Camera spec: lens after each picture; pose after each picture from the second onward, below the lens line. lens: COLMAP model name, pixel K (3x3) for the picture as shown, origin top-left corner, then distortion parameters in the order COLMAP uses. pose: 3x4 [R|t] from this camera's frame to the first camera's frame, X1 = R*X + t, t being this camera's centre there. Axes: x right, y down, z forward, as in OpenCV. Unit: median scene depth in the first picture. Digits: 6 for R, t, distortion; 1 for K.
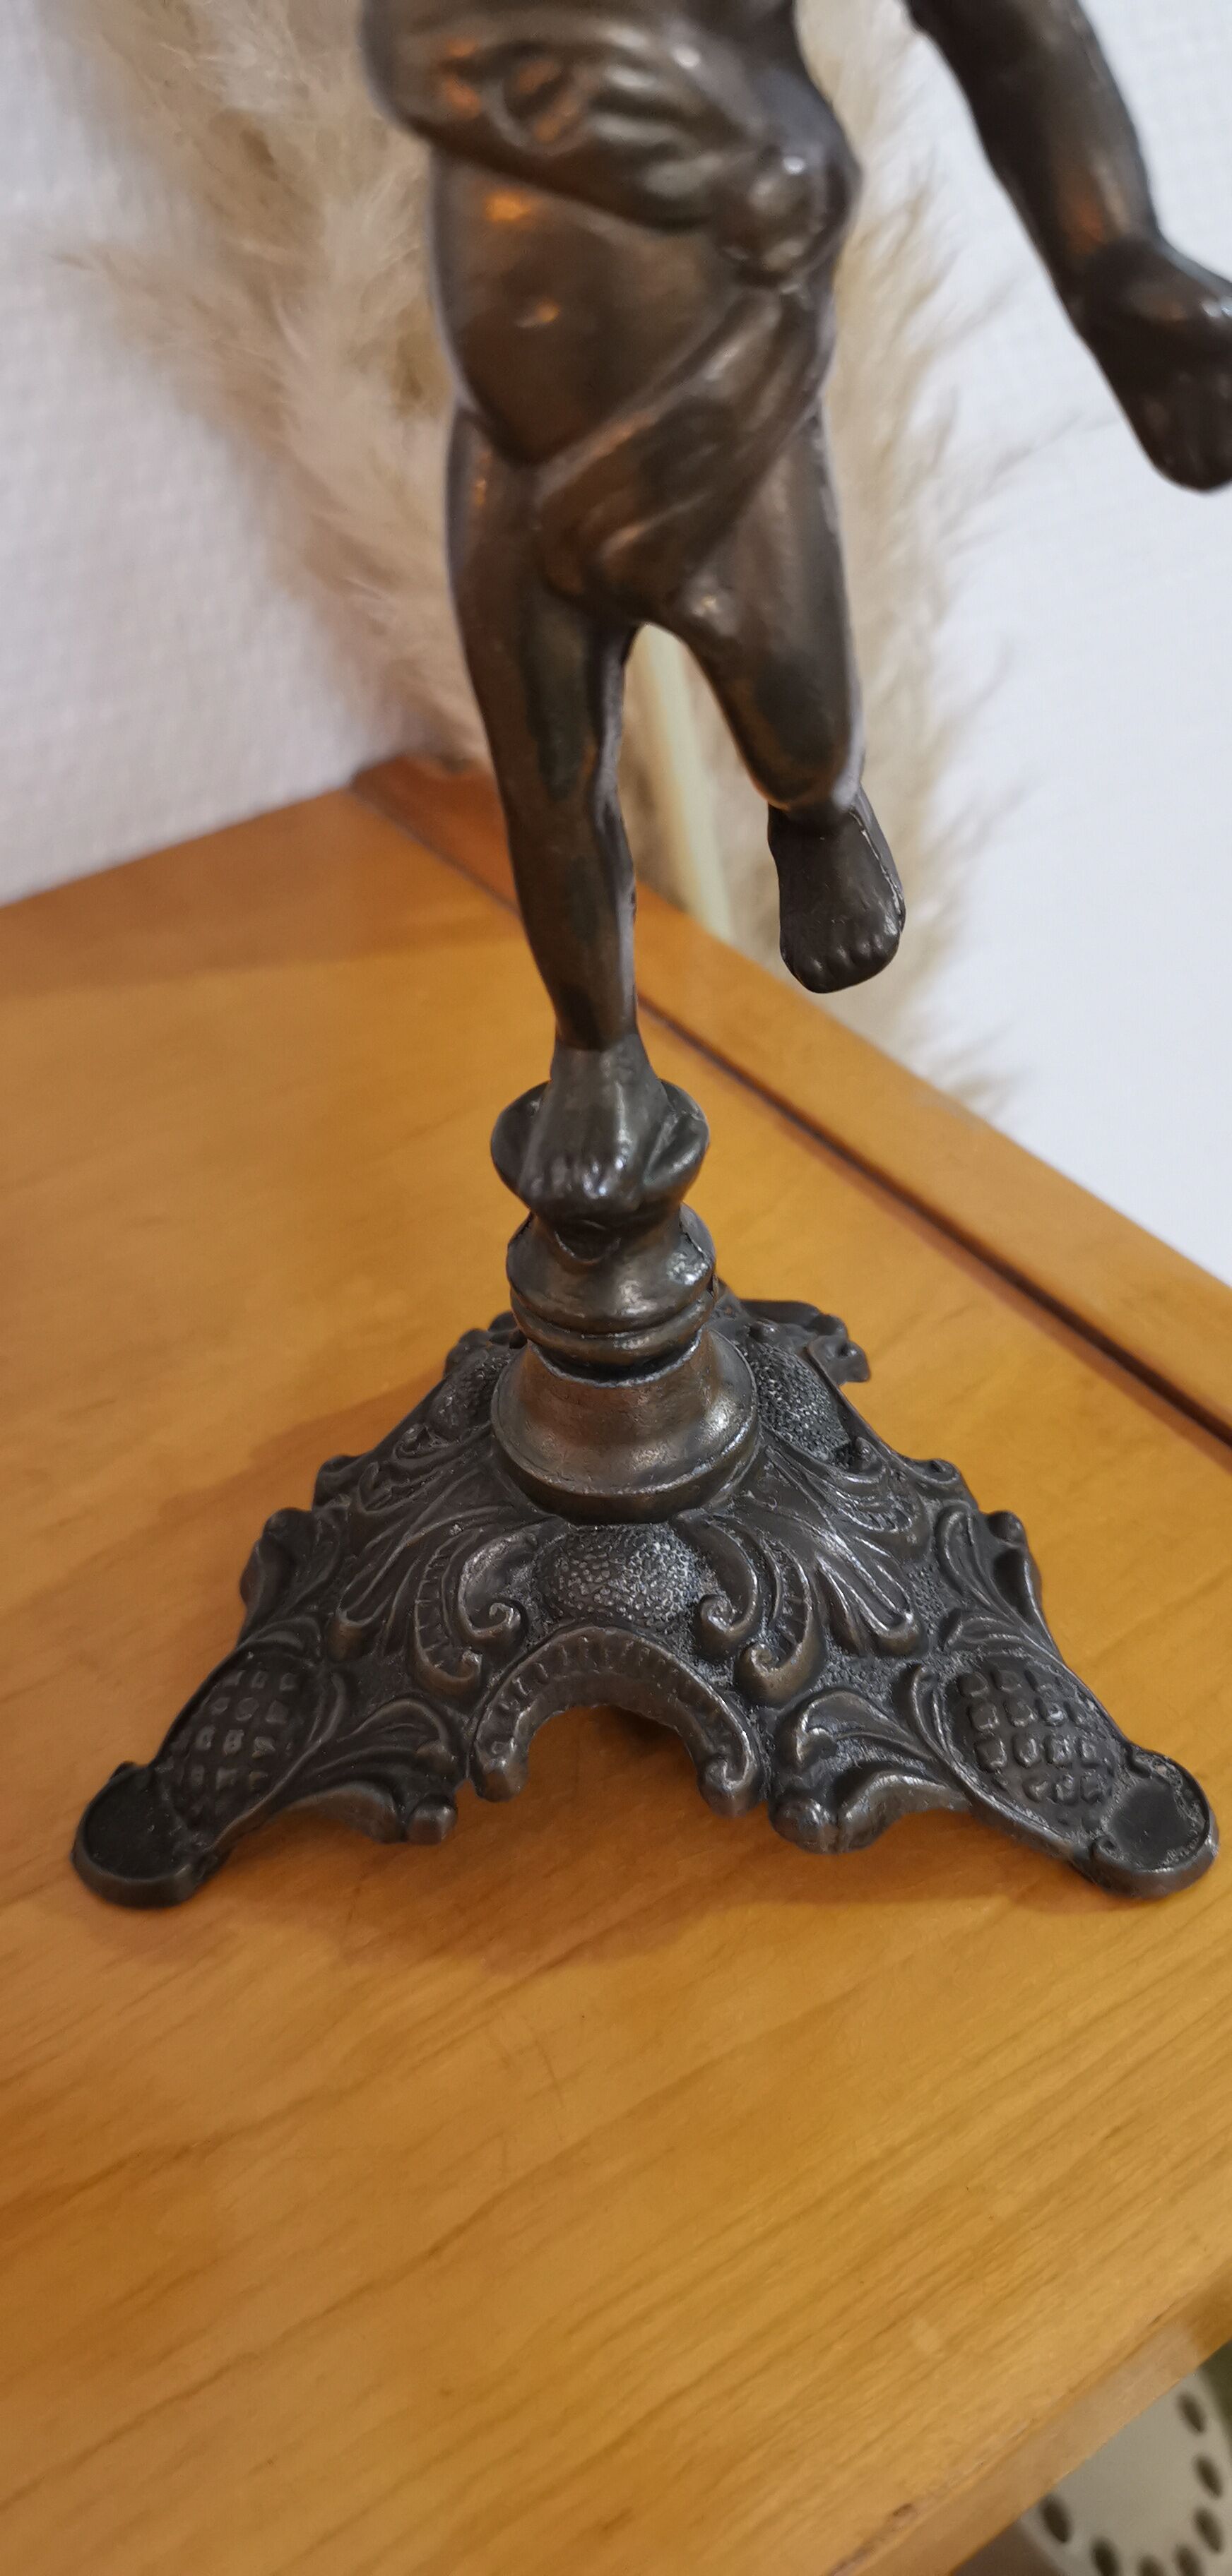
lens RADIAL K [[2087.1, 0, 616.0], [0, 2087.1, 1288.0], [0, 0, 1]] dist [0.004746, -0.061419]
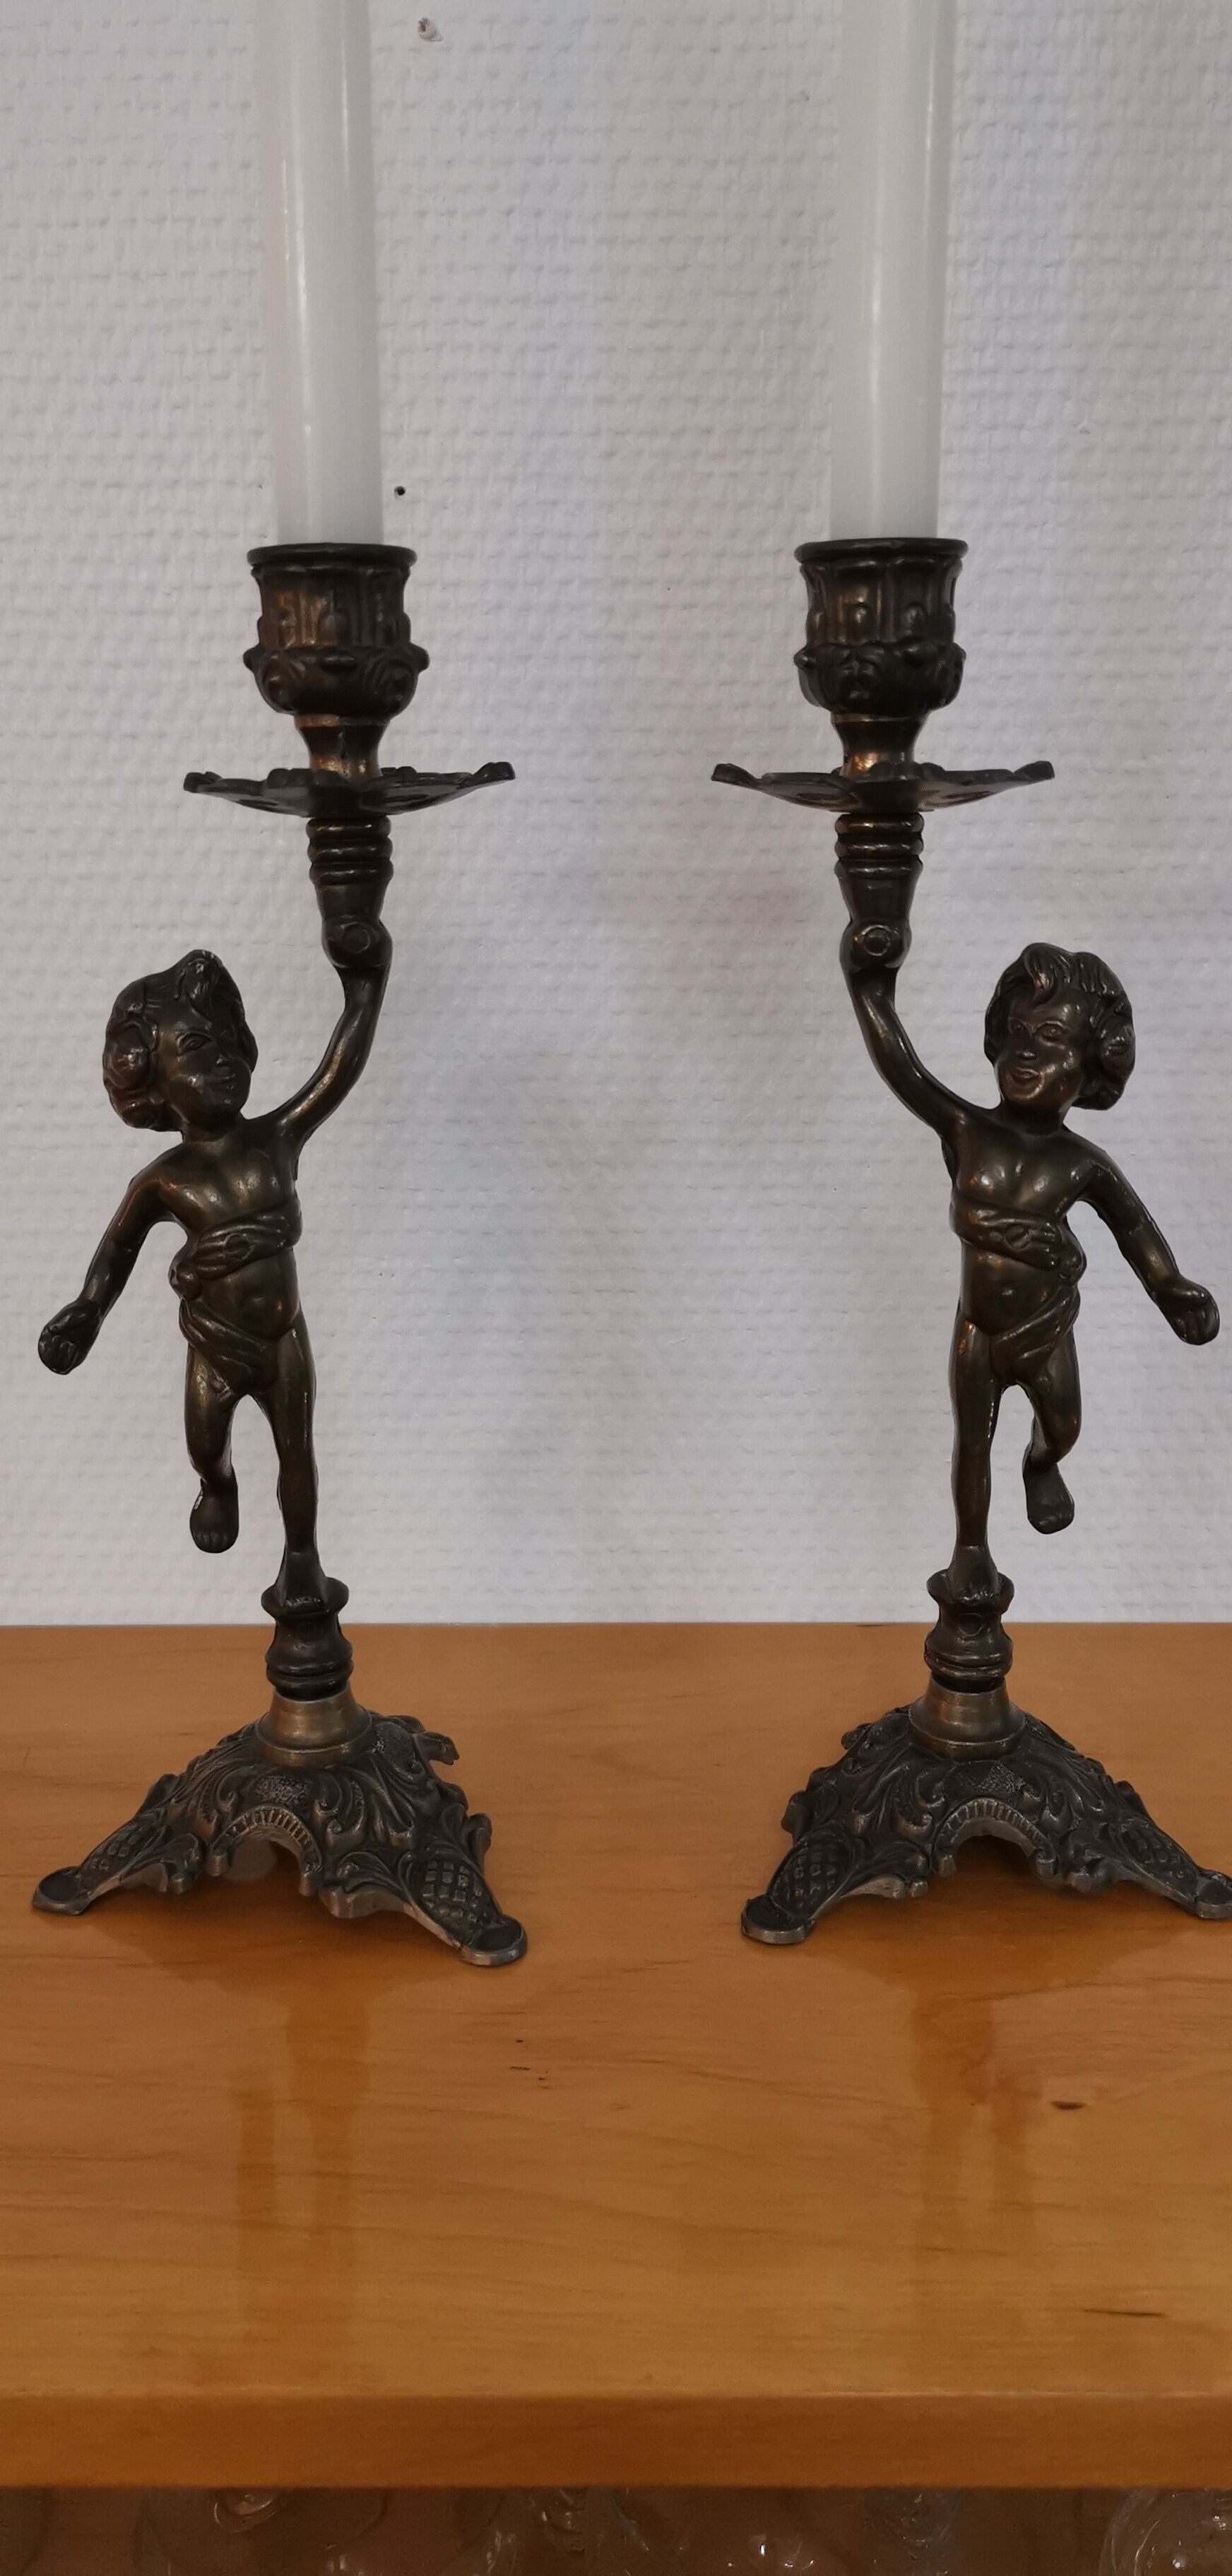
lens RADIAL K [[2027.9, 0, 593.3], [0, 2027.9, 1292.3], [0, 0, 1]] dist [0.045360, -0.072665]
pose [[0.991210, 0.022005, 0.130453, -0.753658], [0.037297, 0.899592, -0.435136, 0.630061], [-0.126929, 0.436177, 0.890864, -1.238205]]
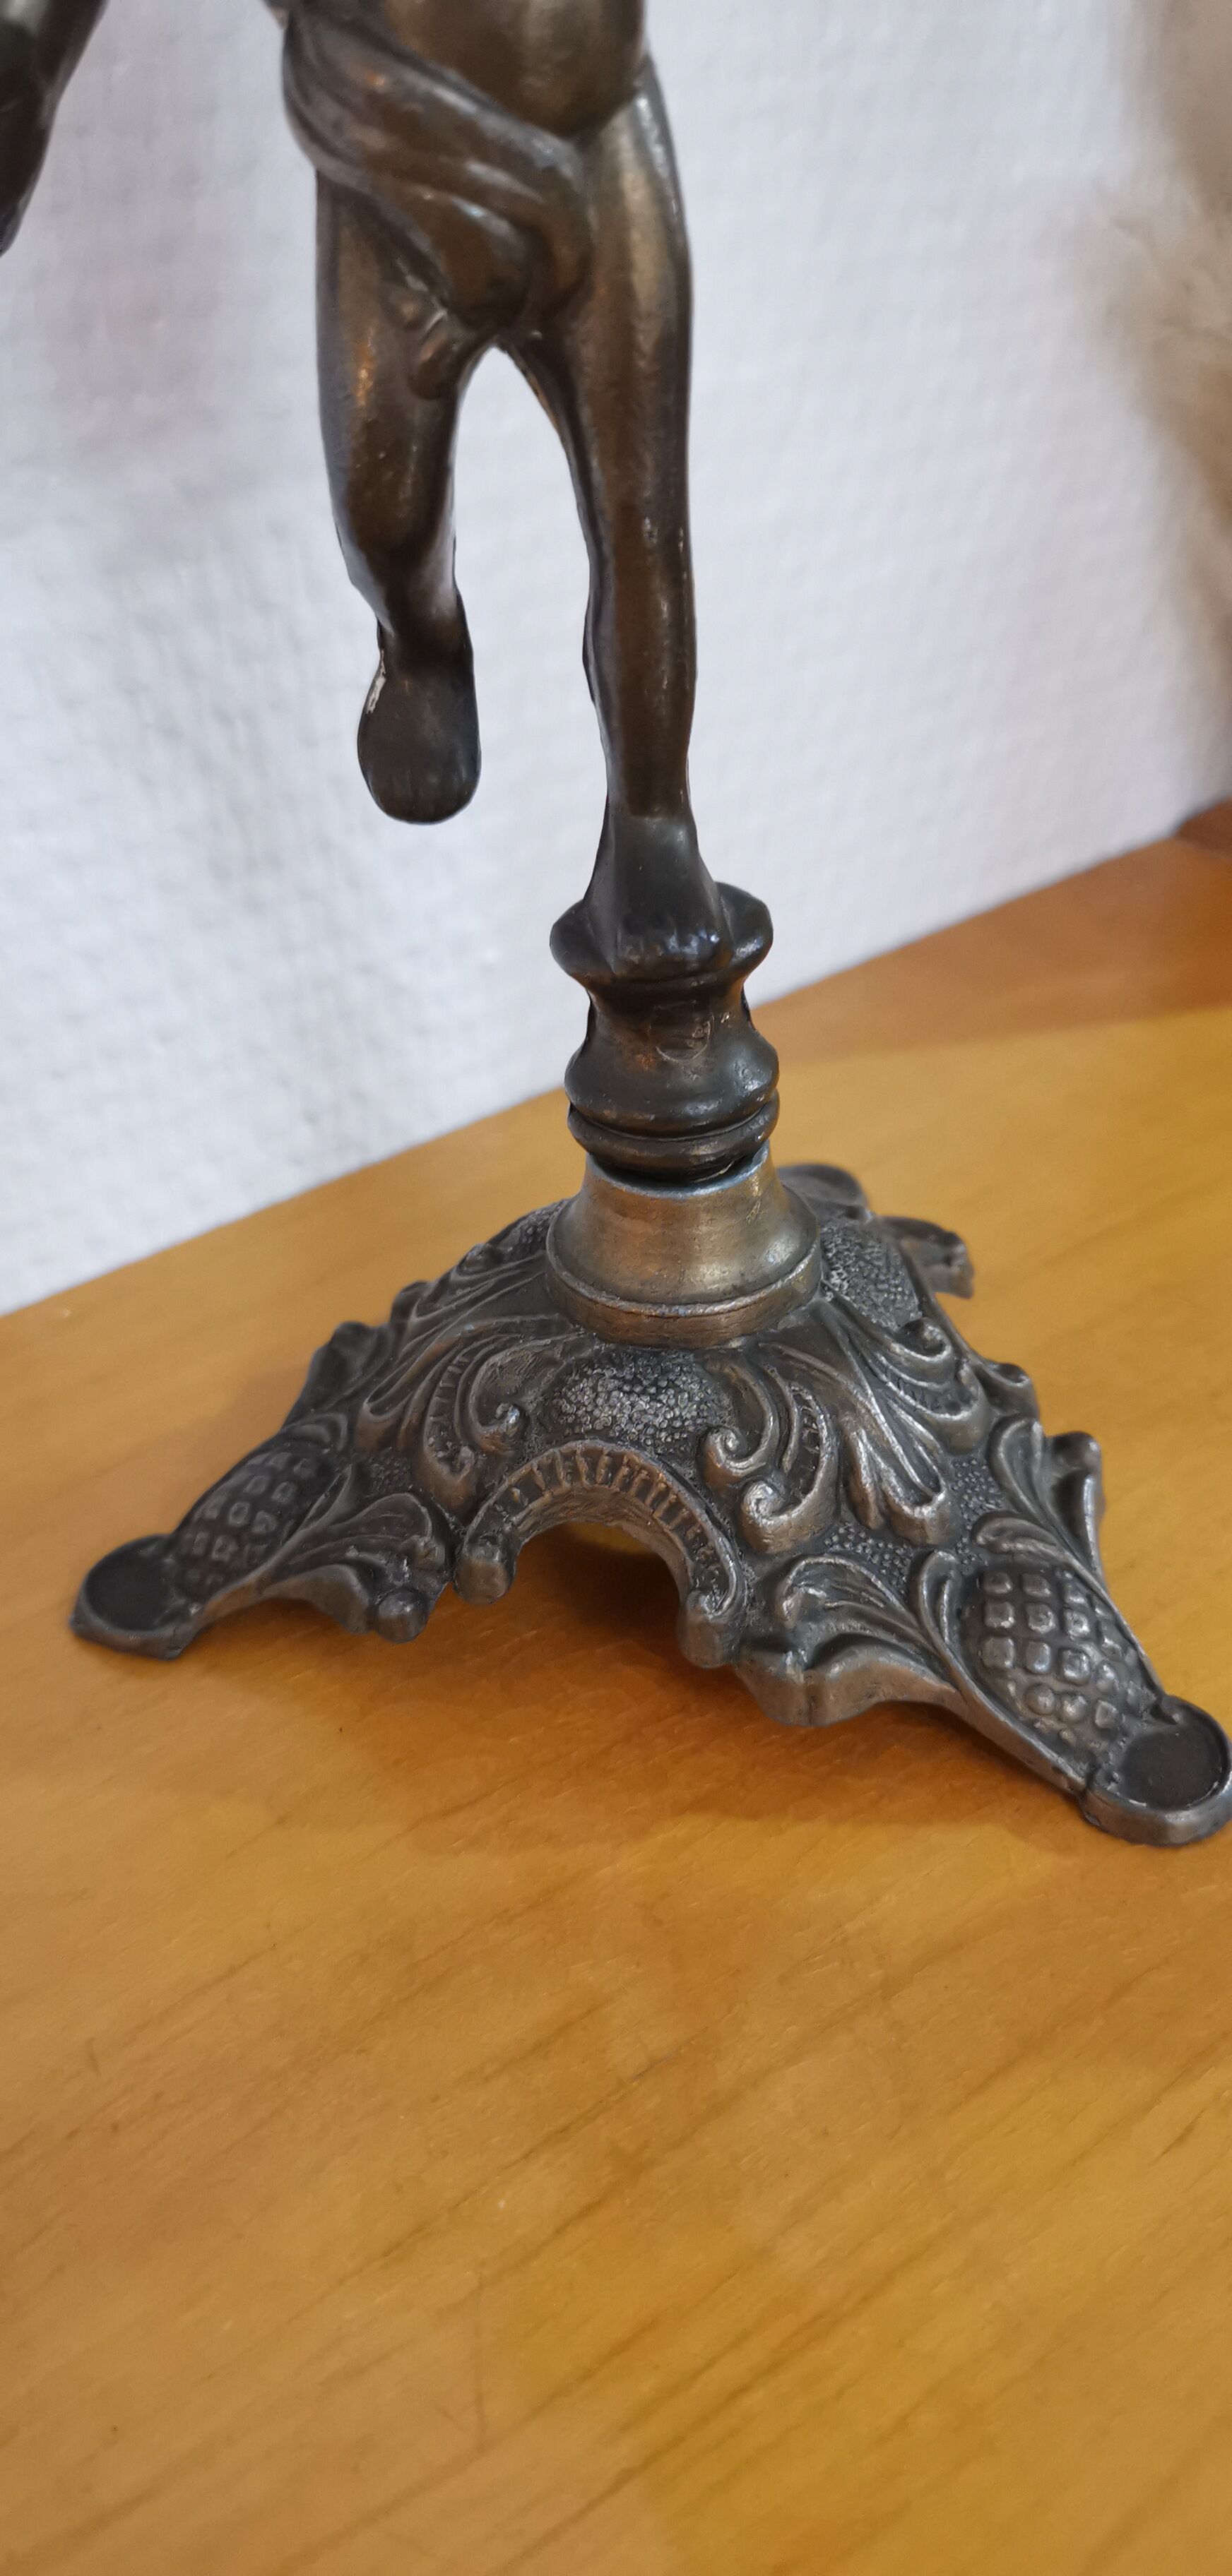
lens RADIAL K [[2112.1, 0, 616.0], [0, 2112.1, 1288.0], [0, 0, 1]] dist [0.004129, -0.066506]
pose [[0.998240, -0.025219, 0.053670, -0.846676], [0.030974, 0.993531, -0.109253, 0.171807], [-0.050567, 0.110723, 0.992564, 0.131064]]
